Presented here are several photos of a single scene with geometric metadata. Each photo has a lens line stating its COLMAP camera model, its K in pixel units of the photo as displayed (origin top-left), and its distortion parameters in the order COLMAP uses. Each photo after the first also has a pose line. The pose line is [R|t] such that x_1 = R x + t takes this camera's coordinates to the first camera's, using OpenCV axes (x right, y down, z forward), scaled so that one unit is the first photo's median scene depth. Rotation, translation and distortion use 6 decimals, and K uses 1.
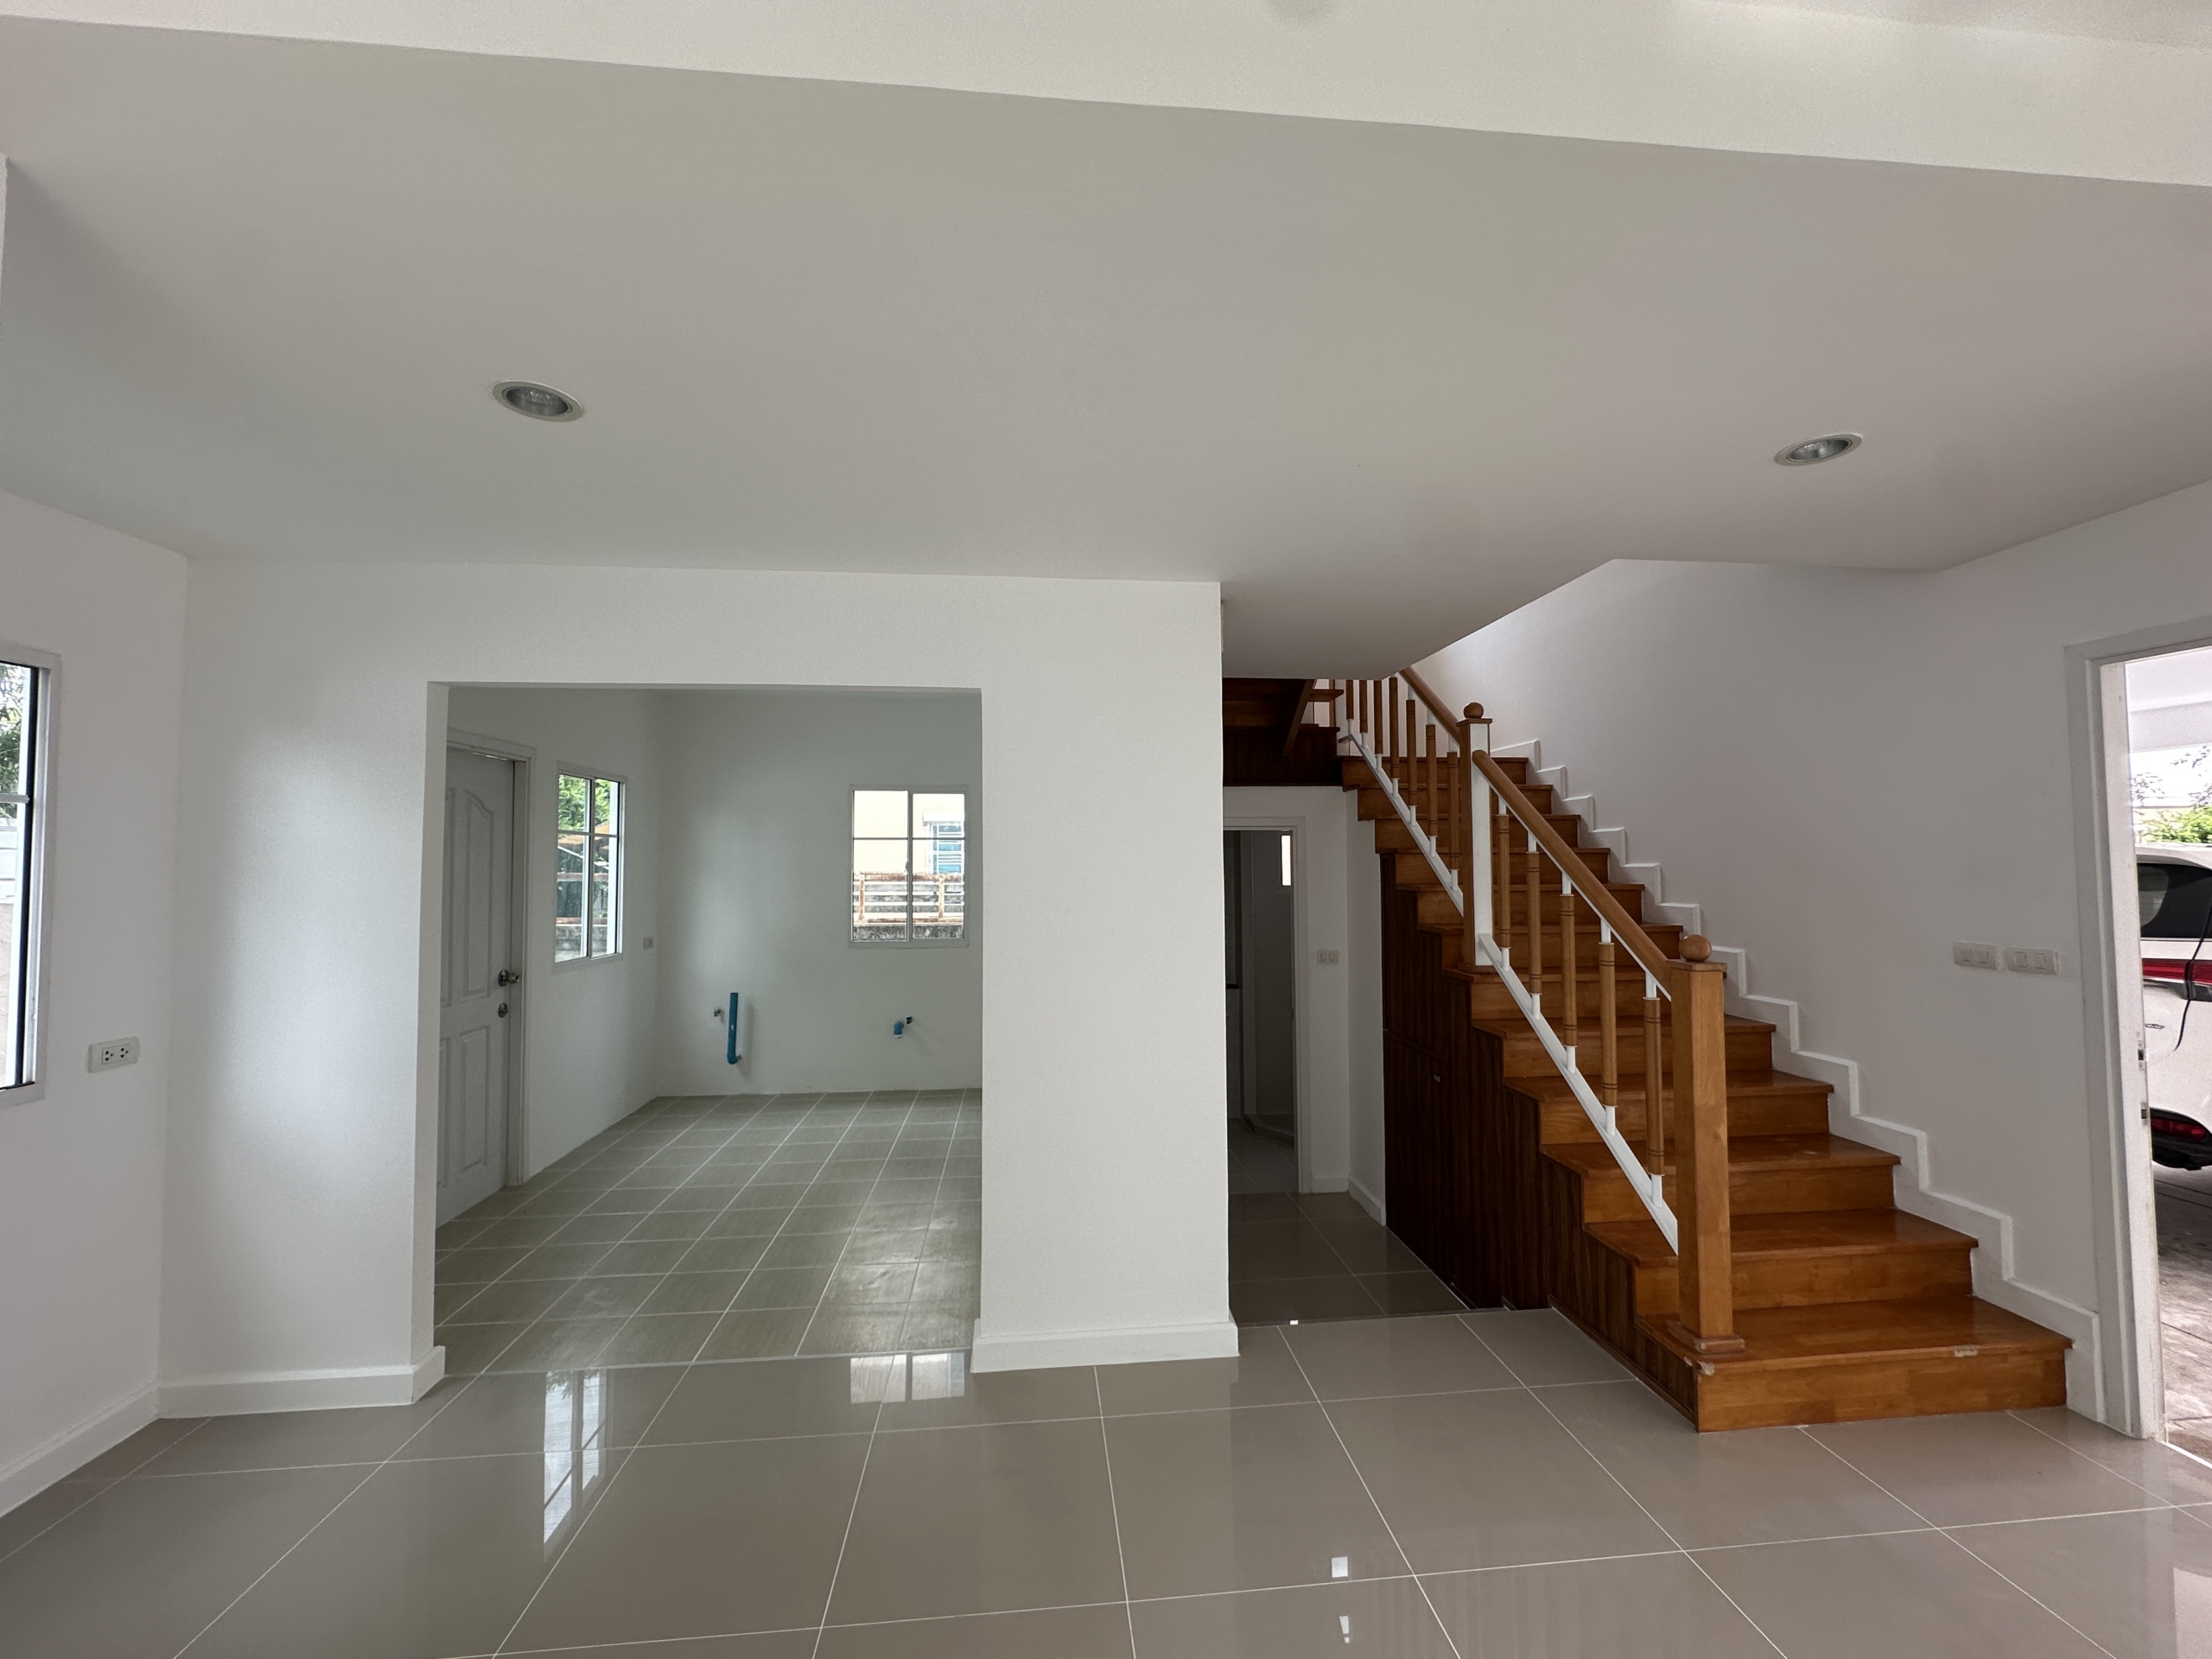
lens RADIAL K [[879.6, 0, 1108.1], [0, 879.6, 828.2], [0, 0, 1]] dist [-0.014354, 0.001883]
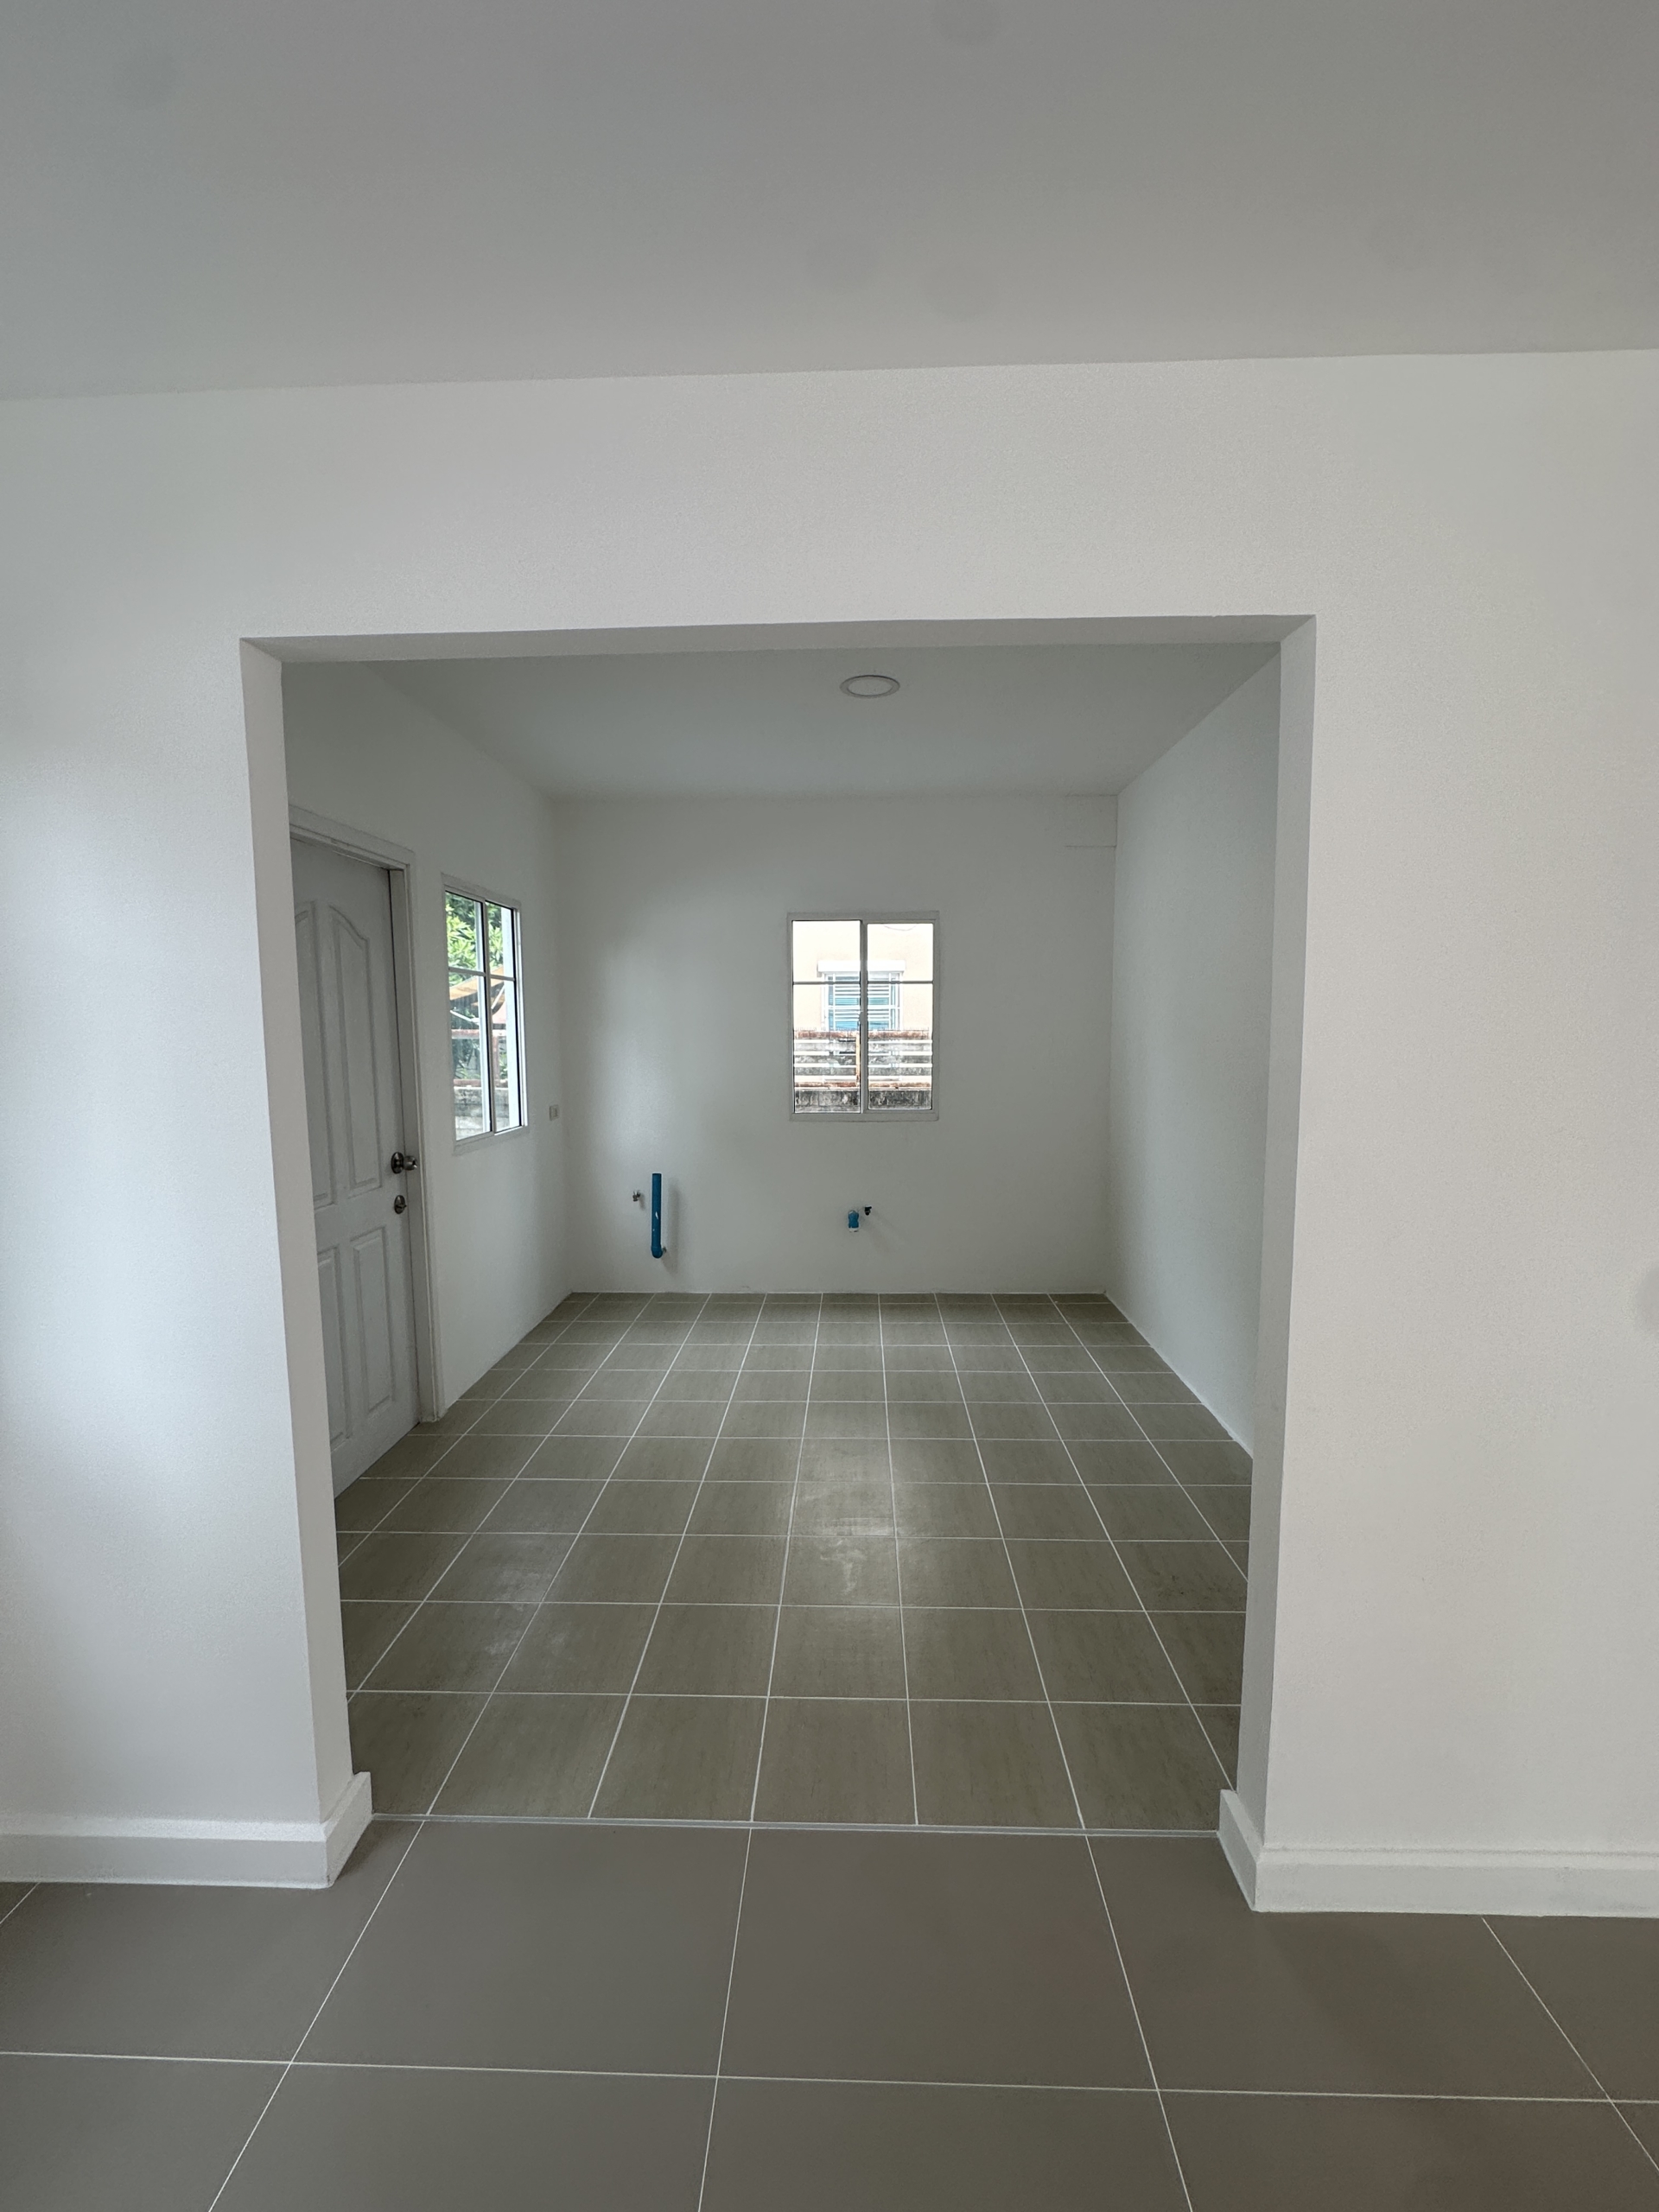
lens RADIAL K [[879.6, 0, 829.7], [0, 879.6, 1111.1], [0, 0, 1]] dist [-0.014354, 0.001883]
pose [[0.991890, 0.010886, -0.126633, -0.196426], [0.006764, 0.990392, 0.138120, 0.021385], [0.126919, -0.137856, 0.982287, 0.268850]]
